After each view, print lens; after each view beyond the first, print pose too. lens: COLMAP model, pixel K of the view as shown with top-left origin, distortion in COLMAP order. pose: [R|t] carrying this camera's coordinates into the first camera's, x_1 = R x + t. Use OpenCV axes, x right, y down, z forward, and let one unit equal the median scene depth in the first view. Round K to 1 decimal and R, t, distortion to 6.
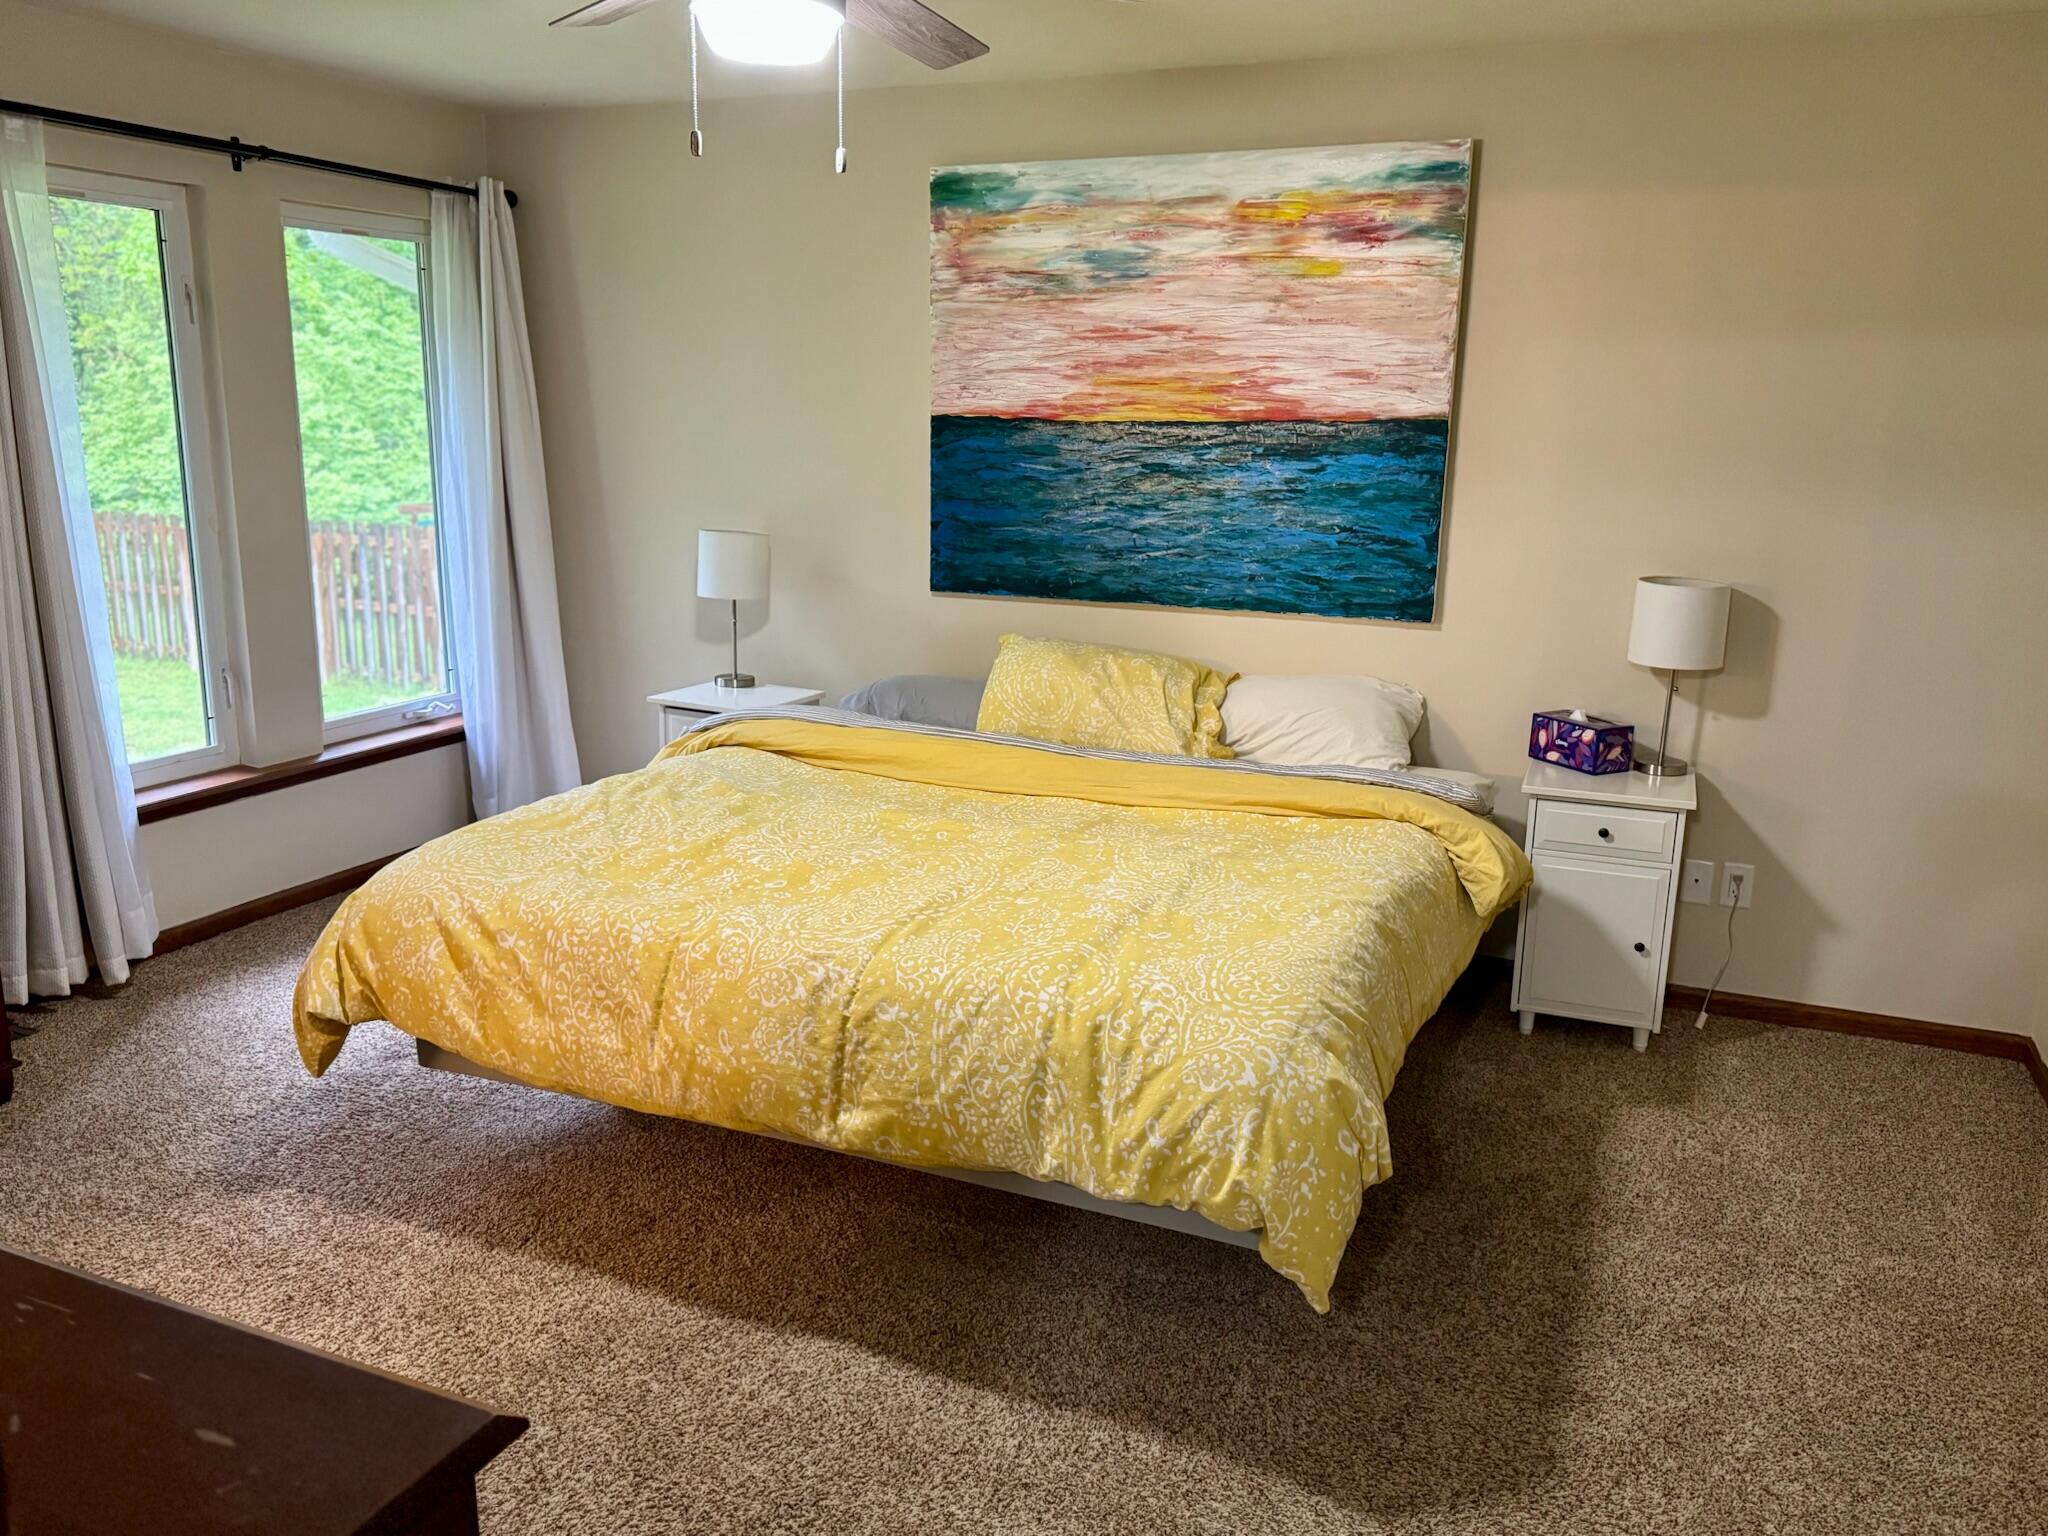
lens RADIAL K [[1623.2, 0, 976.5], [0, 1623.2, 767.0], [0, 0, 1]] dist [-0.006503, -0.005699]
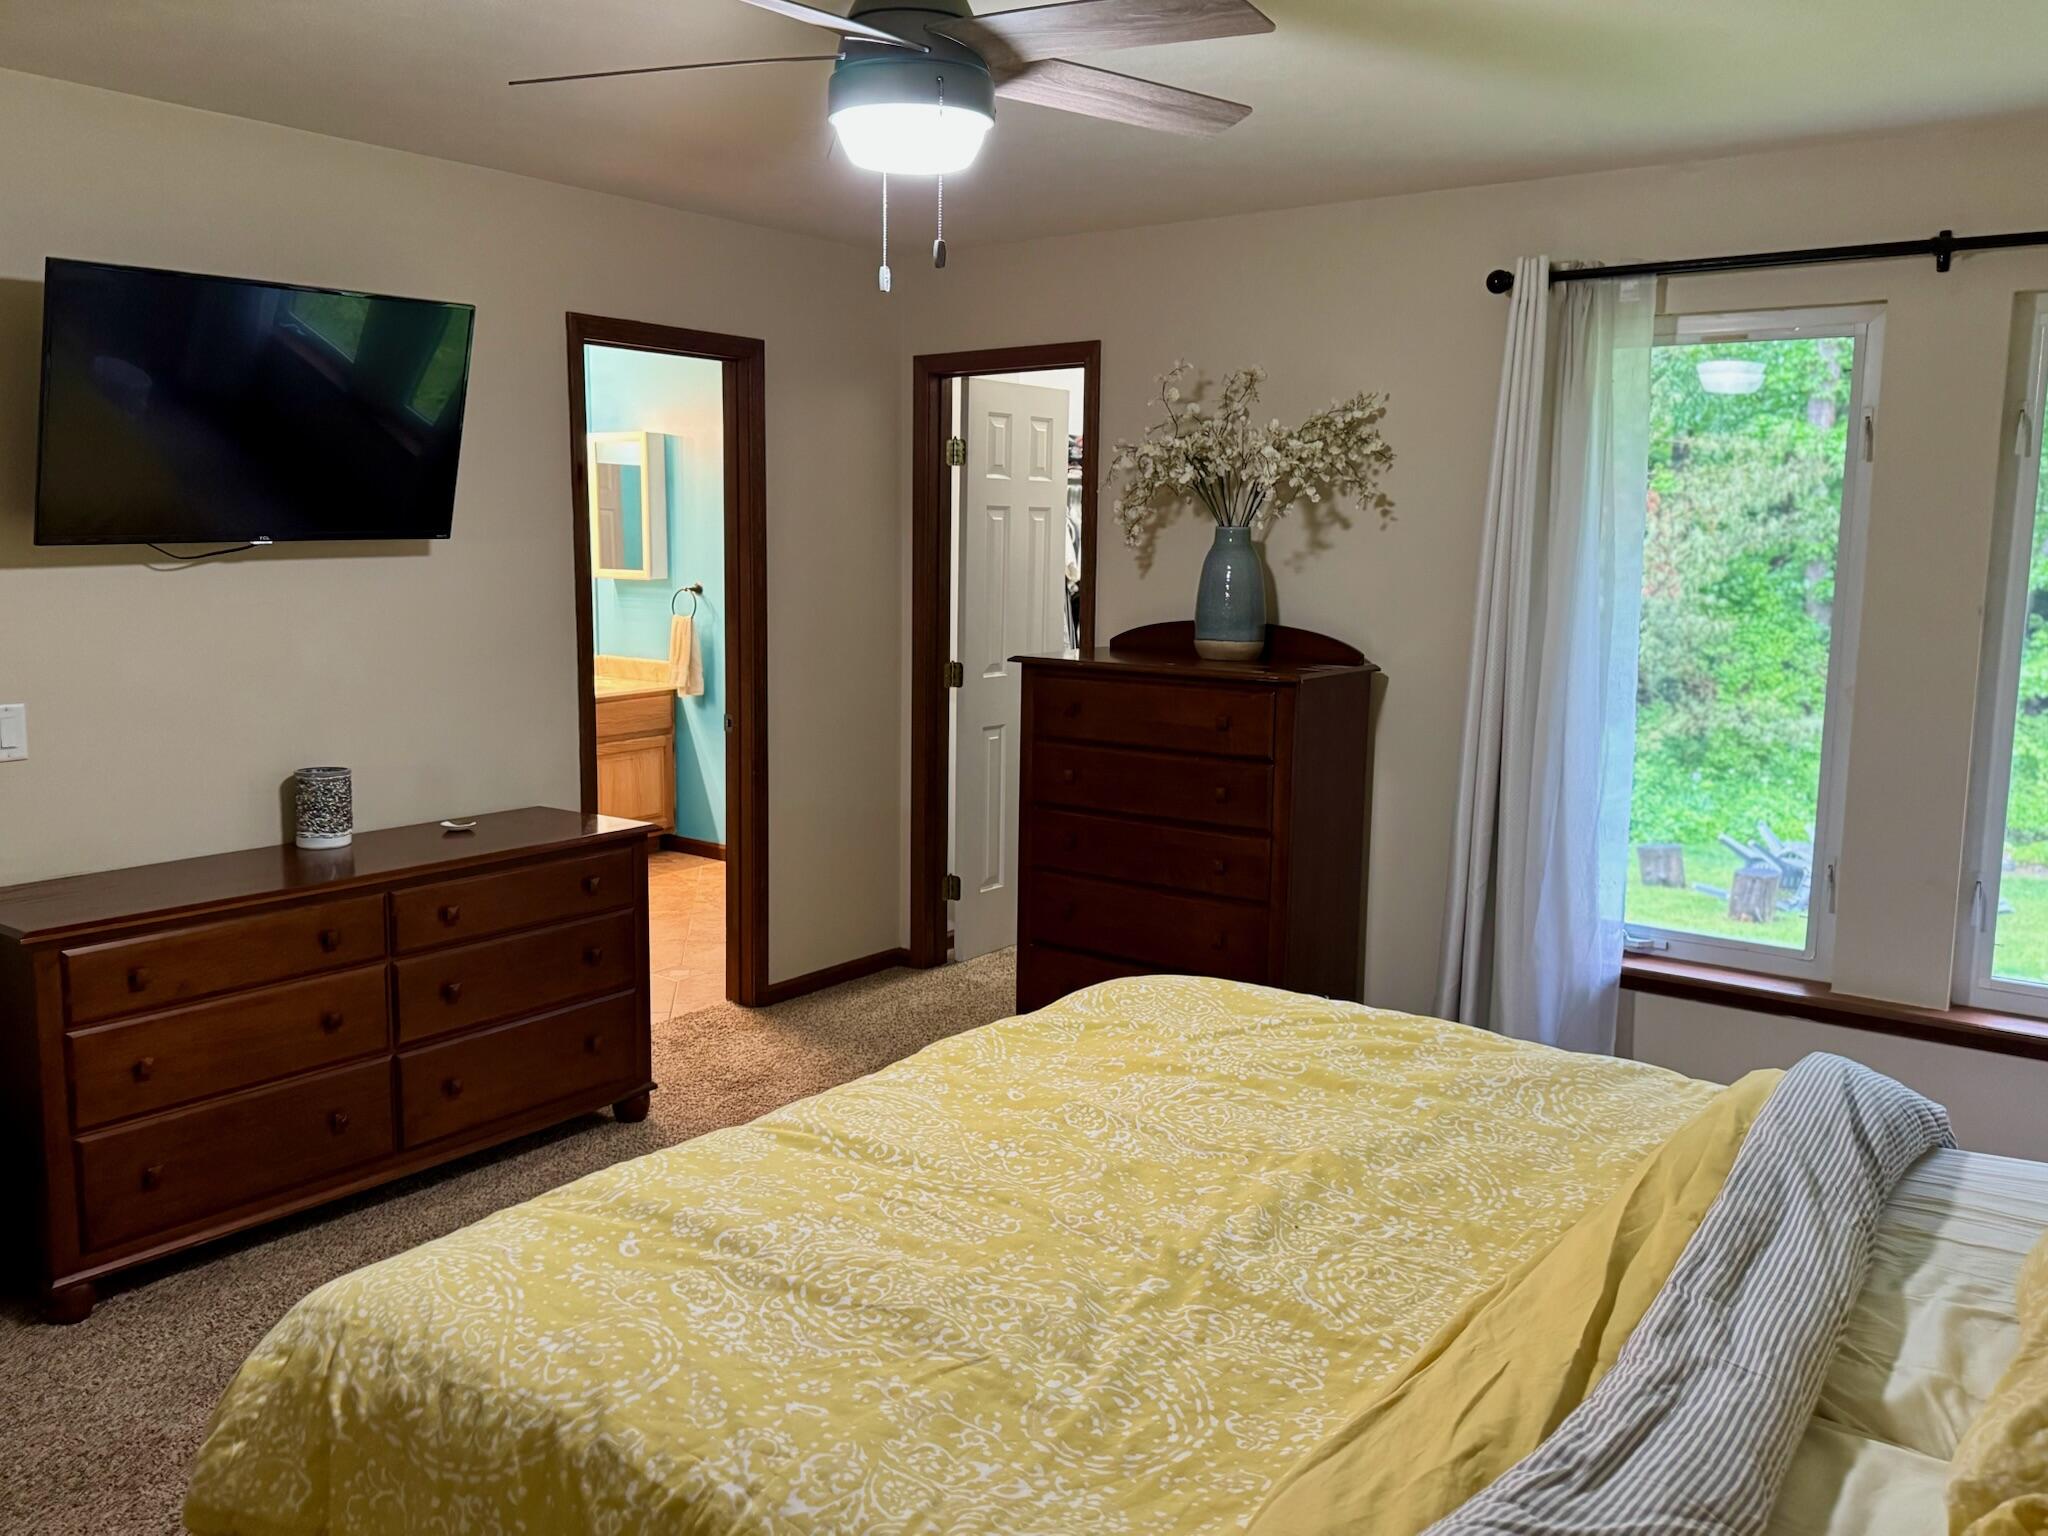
lens RADIAL K [[1623.2, 0, 976.5], [0, 1623.2, 767.0], [0, 0, 1]] dist [-0.006503, -0.005699]
pose [[-0.233420, 0.118125, -0.965174, 0.473573], [-0.235648, 0.956133, 0.174009, -0.163280], [0.943390, 0.268059, -0.195345, 0.788845]]
